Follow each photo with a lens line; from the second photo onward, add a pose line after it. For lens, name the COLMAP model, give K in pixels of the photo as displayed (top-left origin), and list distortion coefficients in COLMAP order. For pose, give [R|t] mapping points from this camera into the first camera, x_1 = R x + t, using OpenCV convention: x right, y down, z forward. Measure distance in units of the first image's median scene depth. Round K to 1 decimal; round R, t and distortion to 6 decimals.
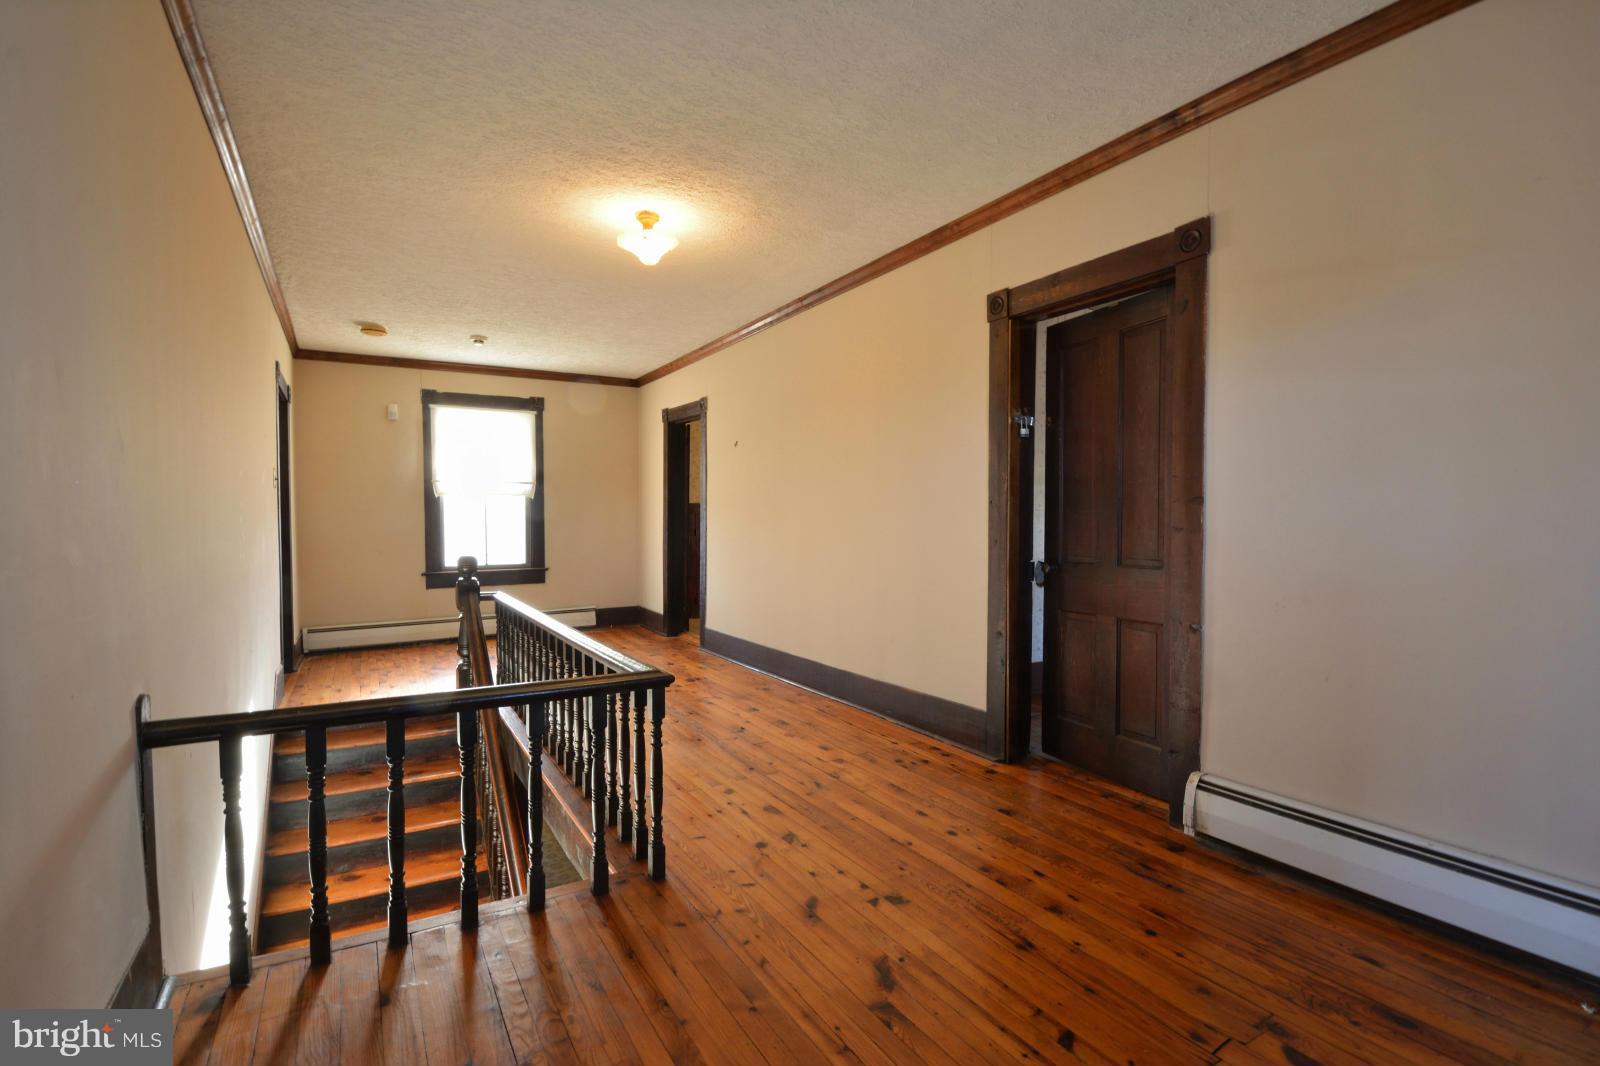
lens RADIAL K [[759.6, 0, 795.3], [0, 759.6, 547.6], [0, 0, 1]] dist [0.019885, -0.023042]
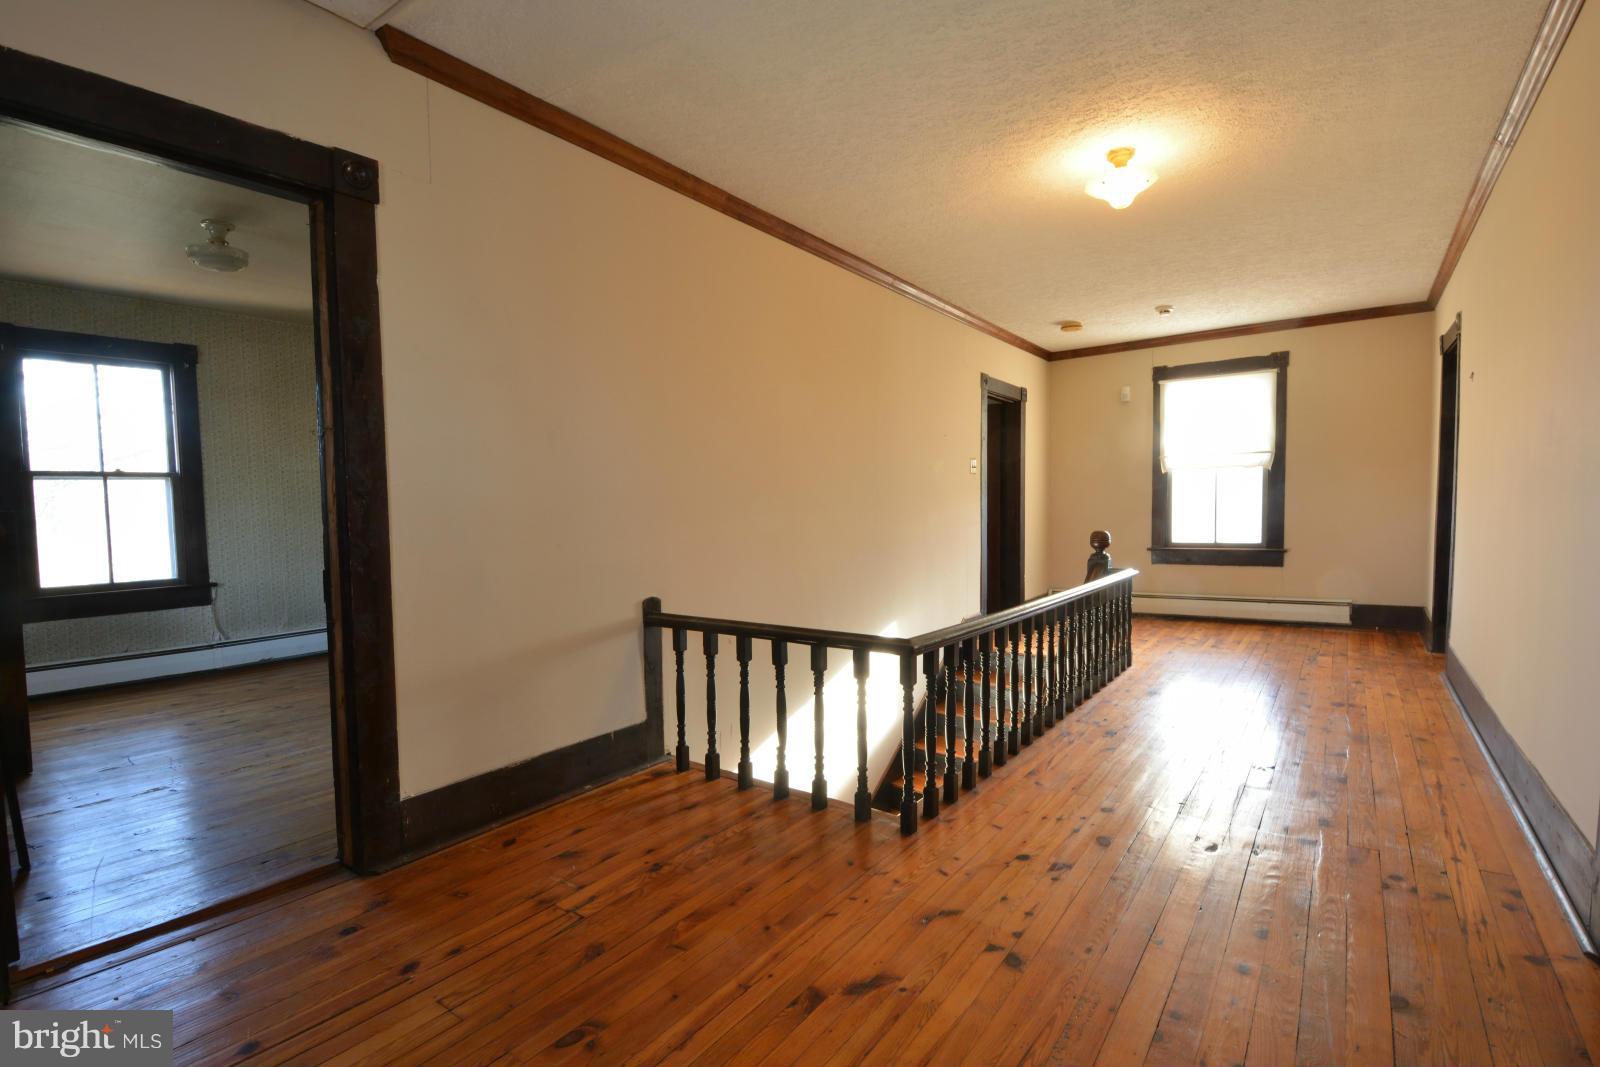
lens RADIAL K [[759.6, 0, 795.3], [0, 759.6, 548.1], [0, 0, 1]] dist [0.019885, -0.023042]
pose [[0.385208, 0.048363, -0.921562, 0.399034], [-0.016932, 0.998828, 0.045340, -0.006971], [0.922674, -0.001862, 0.385575, 0.241889]]
